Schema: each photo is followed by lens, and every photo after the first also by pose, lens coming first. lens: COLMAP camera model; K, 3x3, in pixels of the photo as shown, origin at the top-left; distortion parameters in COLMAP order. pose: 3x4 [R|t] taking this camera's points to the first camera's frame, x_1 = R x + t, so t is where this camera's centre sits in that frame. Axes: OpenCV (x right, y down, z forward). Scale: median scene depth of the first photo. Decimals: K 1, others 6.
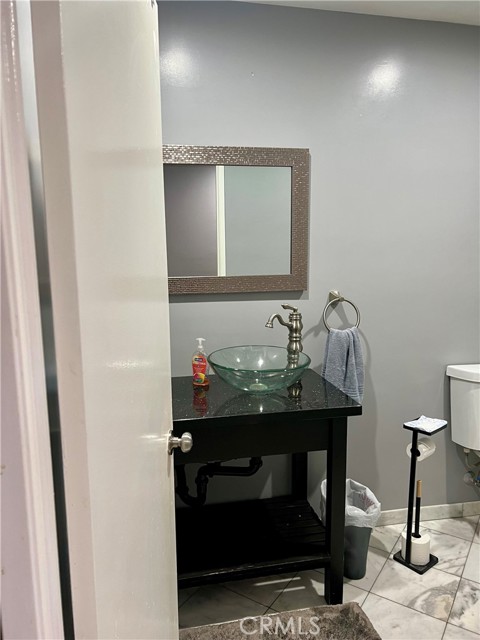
lens RADIAL K [[480.9, 0, 240.0], [0, 480.9, 320.0], [0, 0, 1]] dist [0.041162, -0.049868]
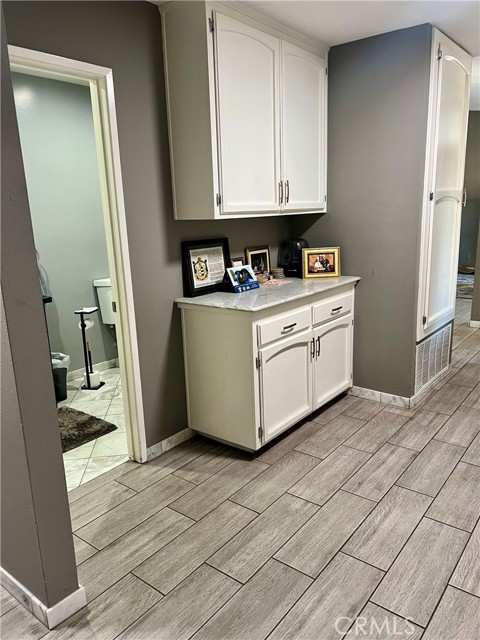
lens RADIAL K [[480.9, 0, 240.0], [0, 480.9, 320.0], [0, 0, 1]] dist [0.041162, -0.049868]
pose [[0.763516, -0.168145, 0.623514, -0.308549], [0.125643, 0.985736, 0.111972, 0.121909], [-0.633448, -0.007152, 0.773752, -0.756679]]
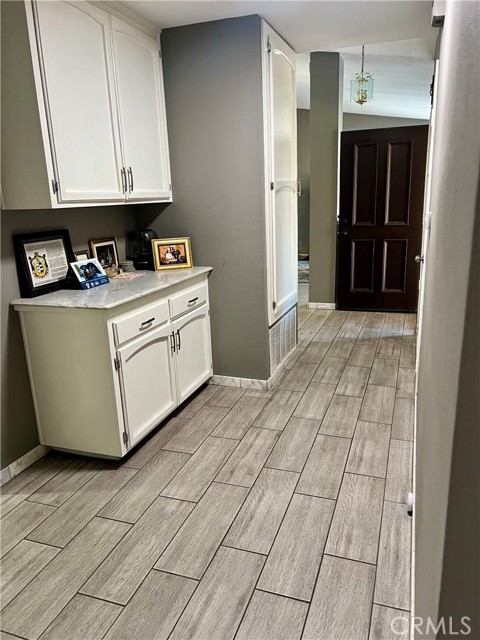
lens RADIAL K [[472.8, 0, 238.8], [0, 472.8, 322.6], [0, 0, 1]] dist [0.037586, -0.042340]
pose [[0.510099, -0.237320, 0.826727, -0.280987], [0.156828, 0.970732, 0.181893, 0.119296], [-0.845697, 0.036870, 0.532388, -0.673947]]
